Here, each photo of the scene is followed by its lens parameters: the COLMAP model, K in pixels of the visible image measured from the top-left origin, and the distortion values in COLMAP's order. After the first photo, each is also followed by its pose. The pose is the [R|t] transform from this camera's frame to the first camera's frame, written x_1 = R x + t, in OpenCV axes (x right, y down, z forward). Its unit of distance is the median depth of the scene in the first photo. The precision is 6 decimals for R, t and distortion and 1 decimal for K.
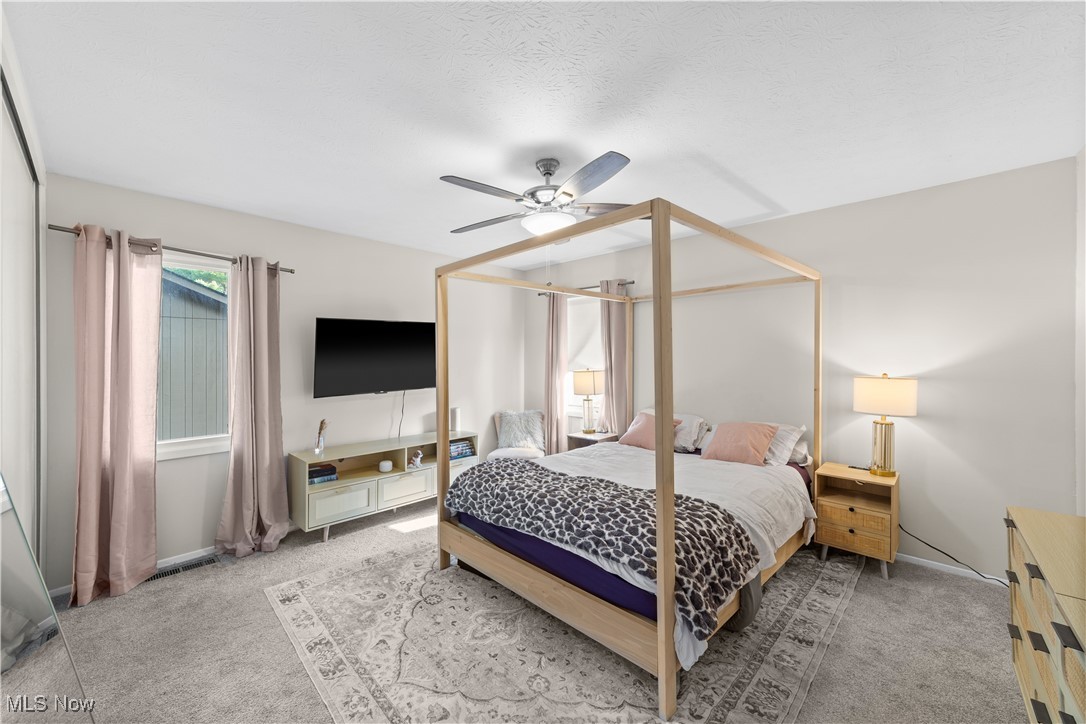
lens RADIAL K [[429.3, 0, 543.0], [0, 429.3, 362.0], [0, 0, 1]] dist [0.001073, 0.000328]
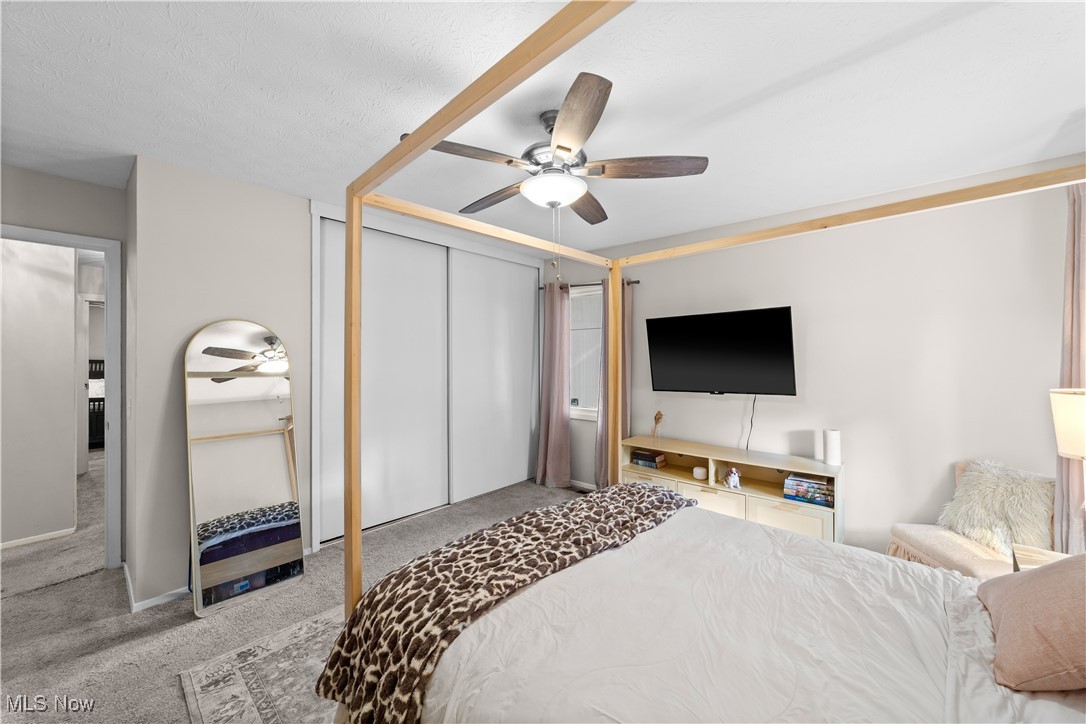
lens RADIAL K [[429.3, 0, 543.0], [0, 429.3, 362.0], [0, 0, 1]] dist [0.001073, 0.000328]
pose [[0.014263, 0.003847, -0.999891, 0.548679], [-0.019105, 0.999811, 0.003574, 0.010201], [0.999716, 0.019051, 0.014333, 0.661800]]
